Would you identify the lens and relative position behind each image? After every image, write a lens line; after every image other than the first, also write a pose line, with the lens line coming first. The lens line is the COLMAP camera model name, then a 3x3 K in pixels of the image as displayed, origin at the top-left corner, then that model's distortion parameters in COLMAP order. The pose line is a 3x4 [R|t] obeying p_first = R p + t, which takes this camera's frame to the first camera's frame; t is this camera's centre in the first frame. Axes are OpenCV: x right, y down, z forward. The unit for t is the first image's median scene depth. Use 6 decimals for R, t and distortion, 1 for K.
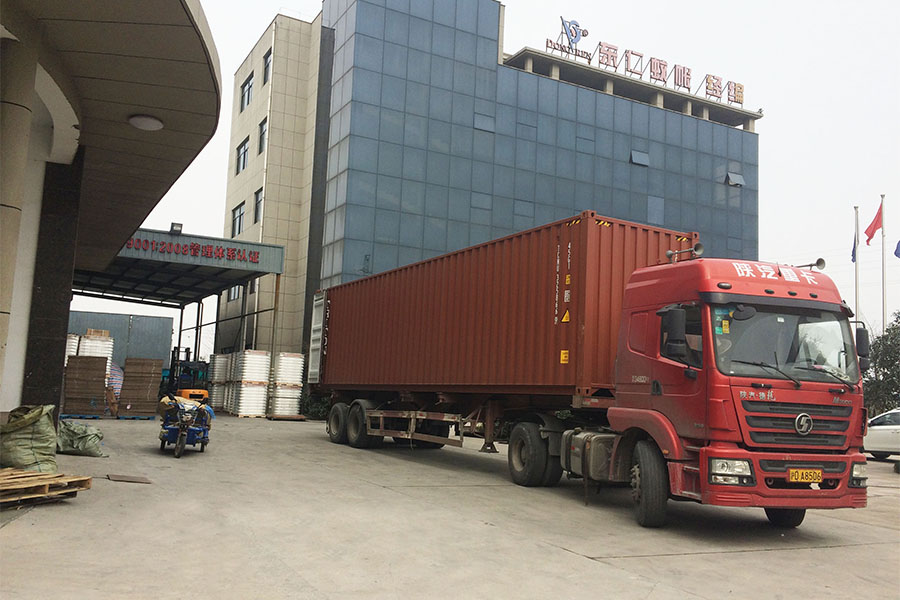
lens RADIAL K [[743.0, 0, 450.0], [0, 743.0, 300.0], [0, 0, 1]] dist [0.078520, -0.113617]
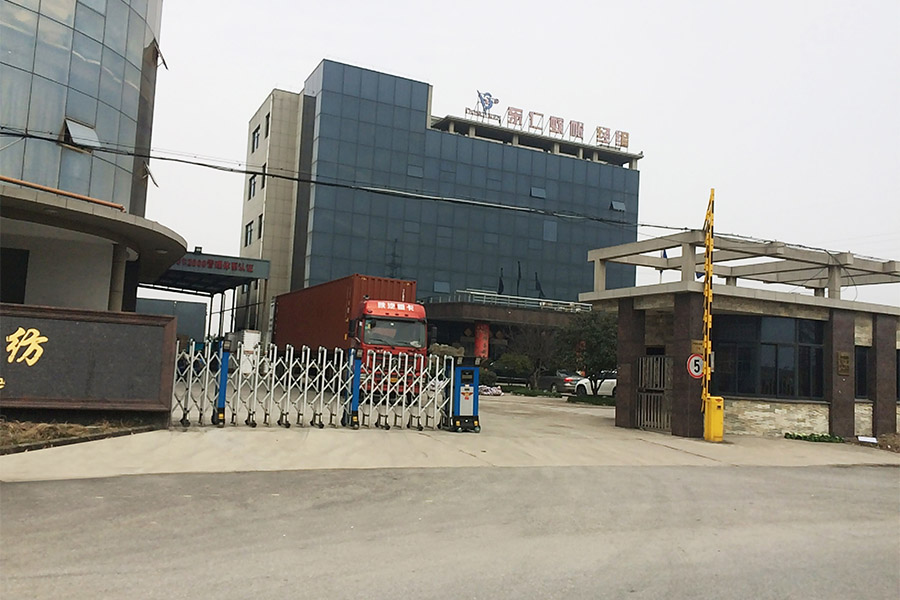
lens RADIAL K [[729.2, 0, 451.9], [0, 729.2, 311.3], [0, 0, 1]] dist [0.013868, 0.003384]
pose [[0.998686, 0.012518, -0.049685, 0.166851], [-0.010444, 0.999072, 0.041775, -0.027920], [0.050162, -0.041201, 0.997891, -0.342111]]
